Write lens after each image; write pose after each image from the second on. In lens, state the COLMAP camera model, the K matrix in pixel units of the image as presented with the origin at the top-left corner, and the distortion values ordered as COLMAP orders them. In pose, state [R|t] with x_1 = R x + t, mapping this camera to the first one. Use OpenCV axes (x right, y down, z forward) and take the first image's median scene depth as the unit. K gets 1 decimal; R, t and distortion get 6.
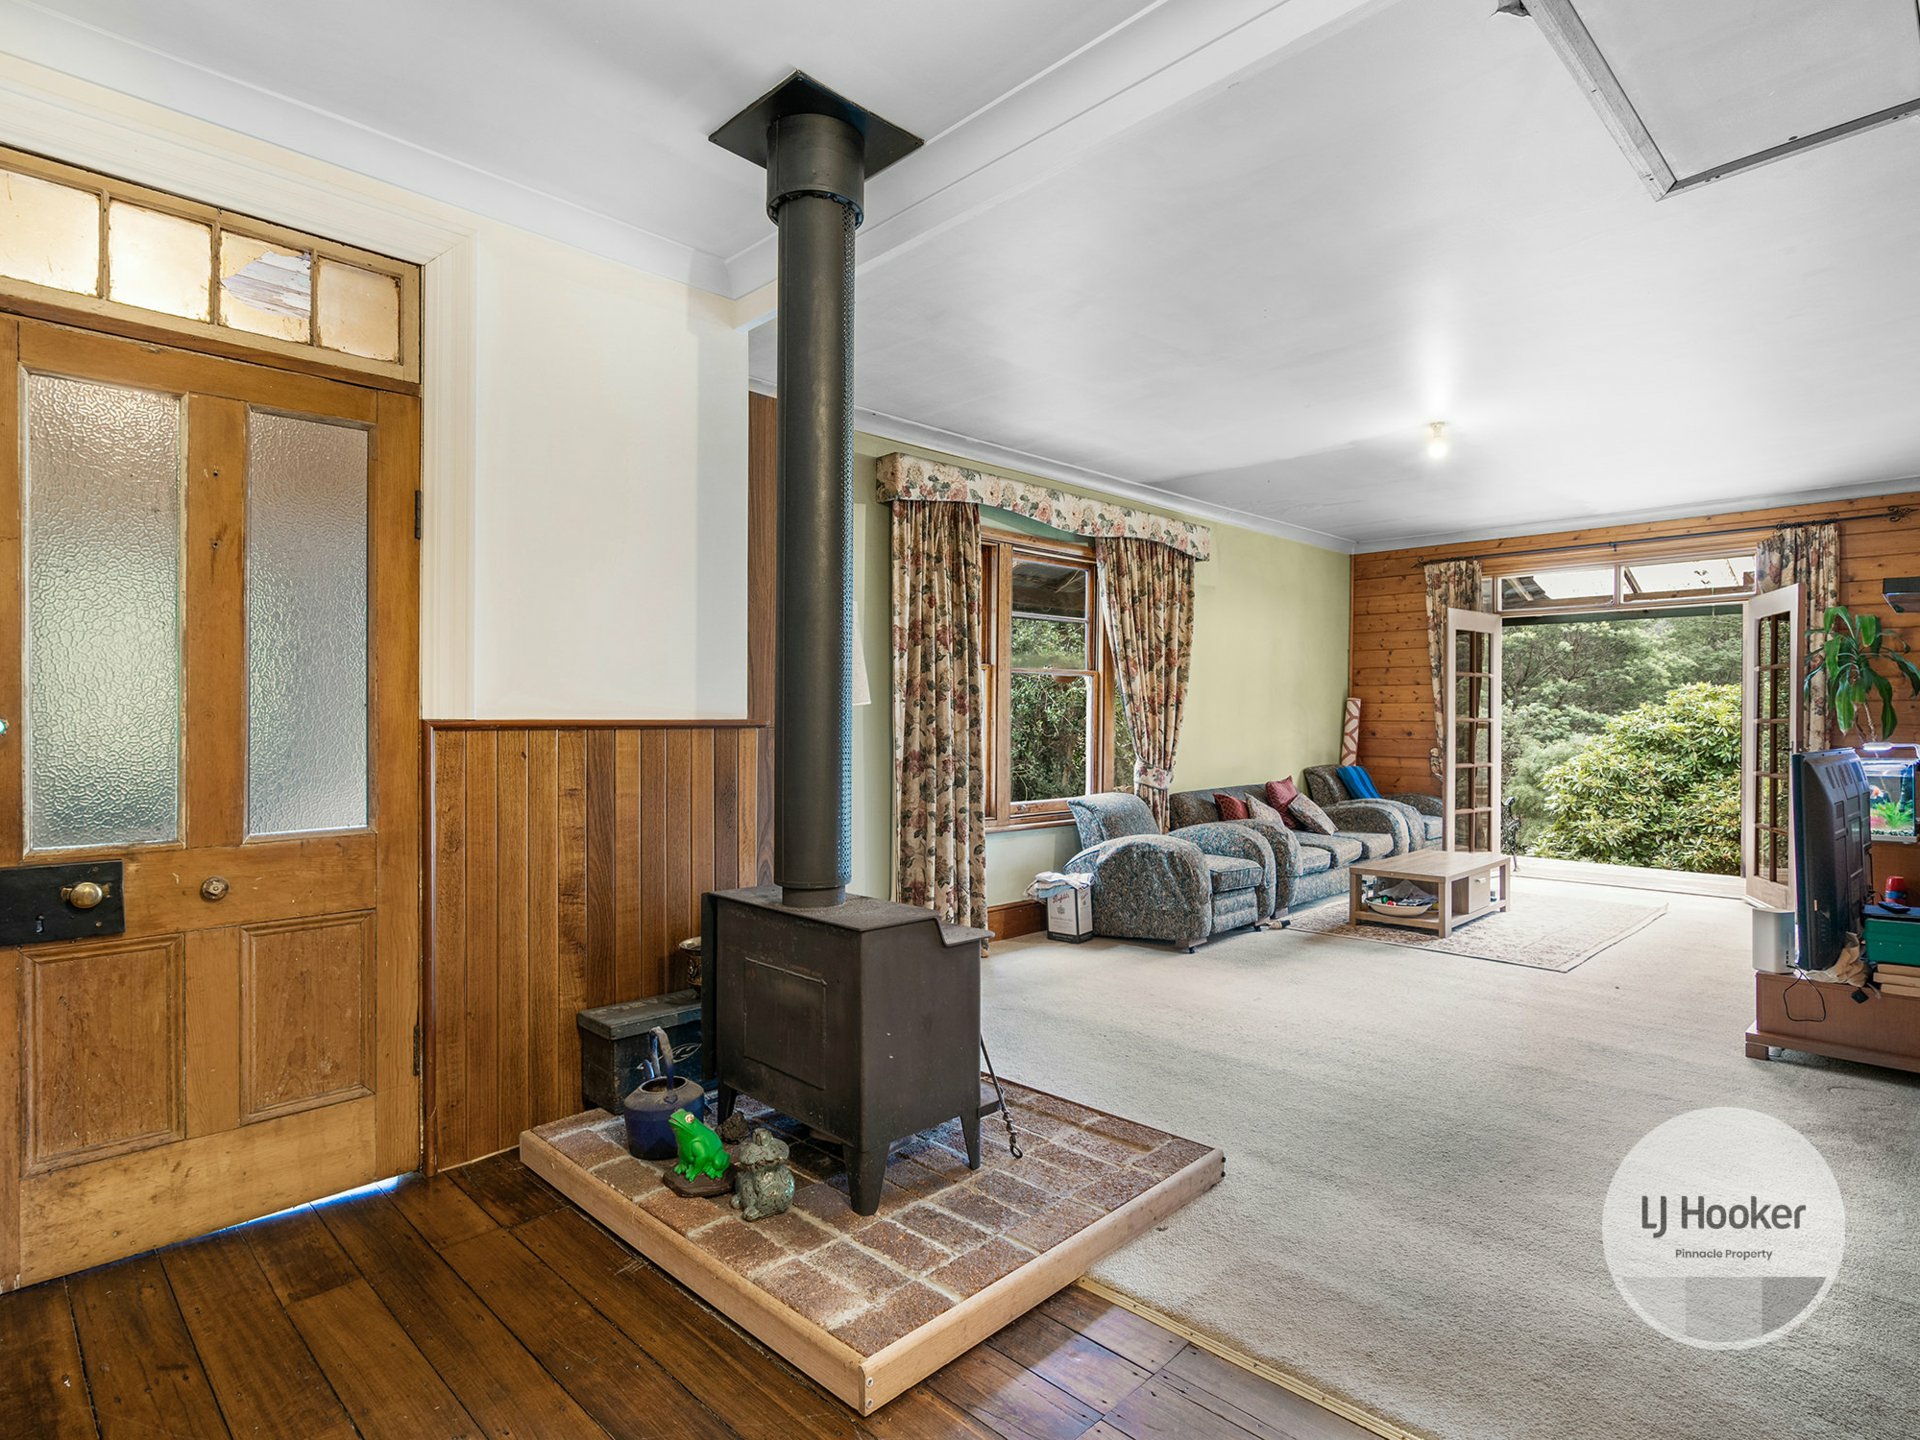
lens RADIAL K [[1008.1, 0, 963.5], [0, 1008.1, 723.7], [0, 0, 1]] dist [0.000191, 0.000308]
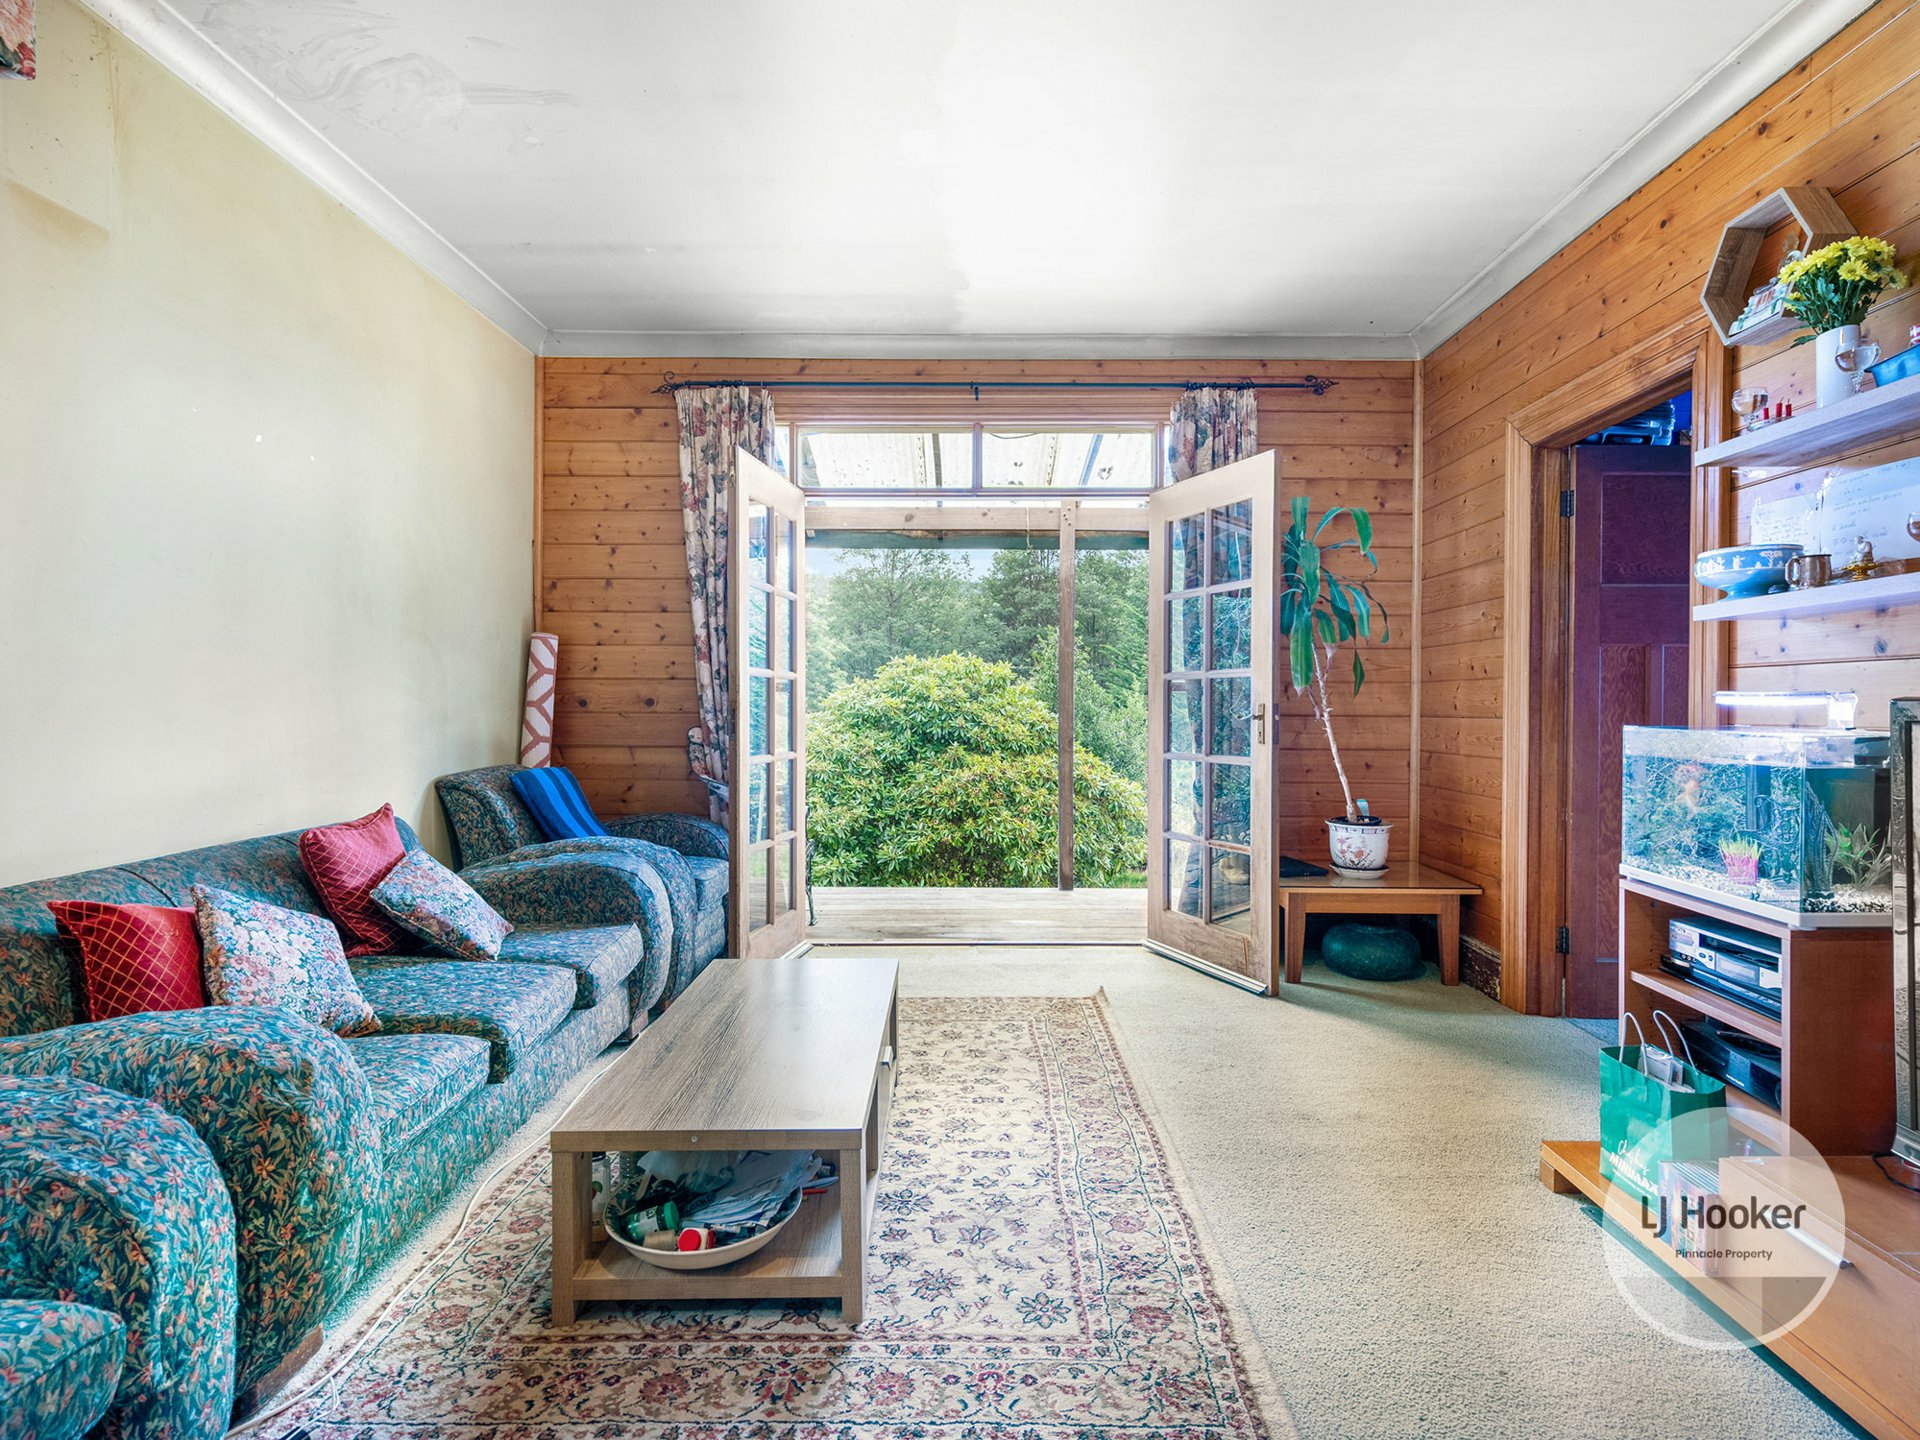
lens RADIAL K [[1008.1, 0, 969.8], [0, 1008.1, 714.6], [0, 0, 1]] dist [0.000191, 0.000308]
pose [[0.713123, -0.008360, 0.700989, 0.187076], [0.003855, 0.999961, 0.008005, 0.013112], [-0.701029, -0.003006, 0.713127, 0.497546]]
